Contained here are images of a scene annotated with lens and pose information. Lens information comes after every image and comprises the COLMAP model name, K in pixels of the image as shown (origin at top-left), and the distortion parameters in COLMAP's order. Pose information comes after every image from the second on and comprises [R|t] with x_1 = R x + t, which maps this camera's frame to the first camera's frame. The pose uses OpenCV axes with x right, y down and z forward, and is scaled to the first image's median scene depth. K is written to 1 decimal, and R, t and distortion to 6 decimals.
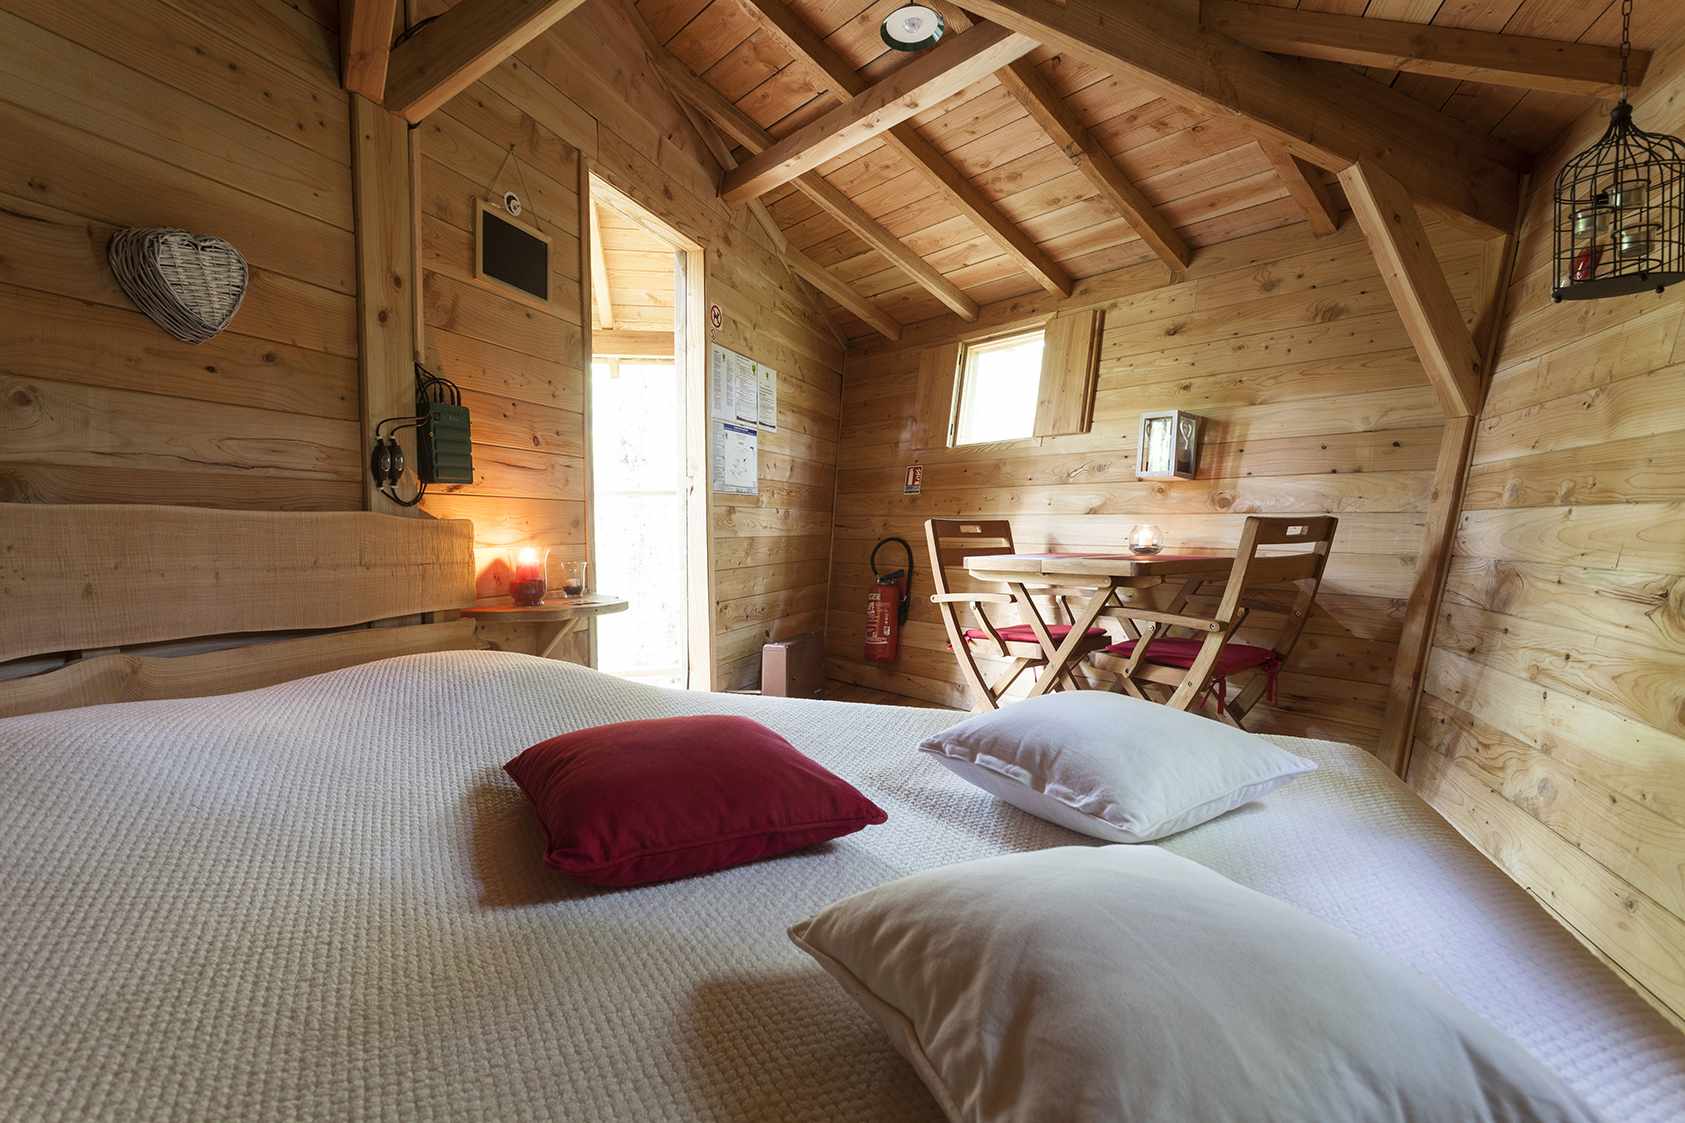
lens RADIAL K [[825.5, 0, 842.5], [0, 825.5, 561.5], [0, 0, 1]] dist [0.000213, 0.000148]
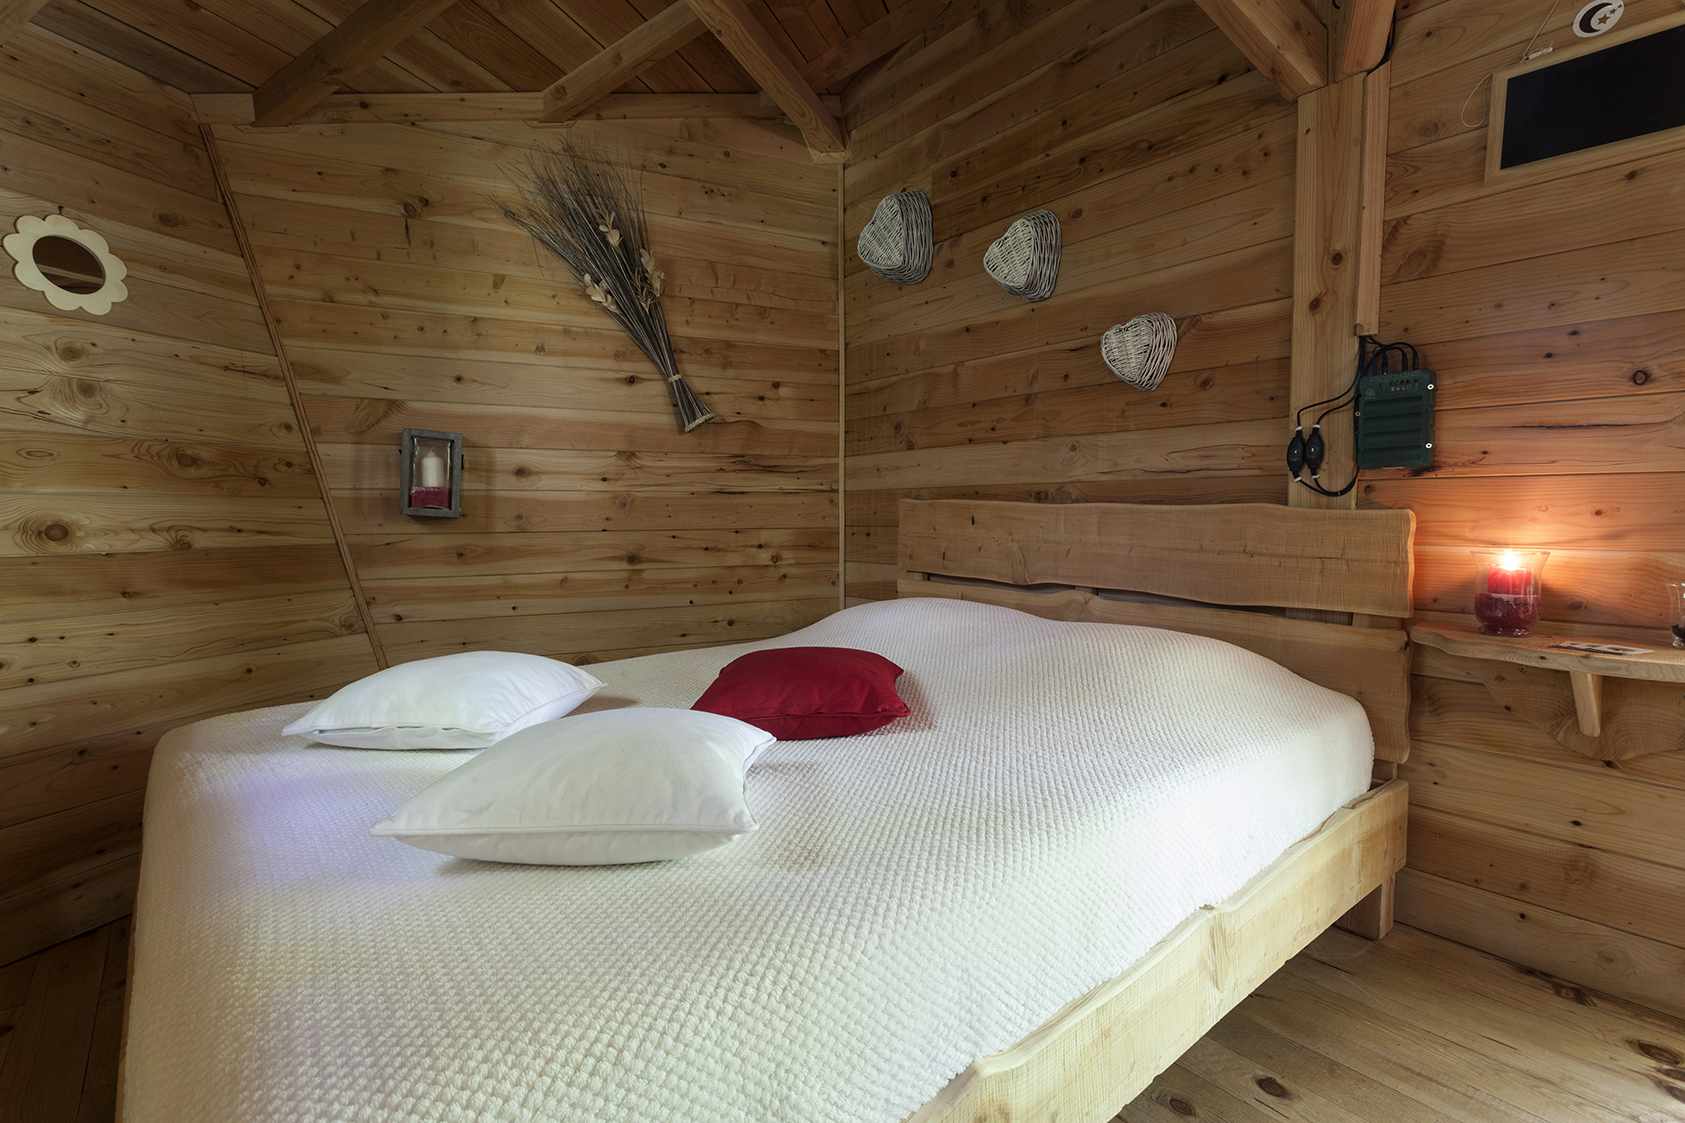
lens RADIAL K [[825.5, 0, 842.5], [0, 825.5, 561.5], [0, 0, 1]] dist [0.000213, 0.000148]
pose [[-0.550042, 0.047053, -0.833810, 0.593591], [-0.038130, 0.995955, 0.081356, -0.050357], [0.834266, 0.076543, -0.546024, 1.100933]]
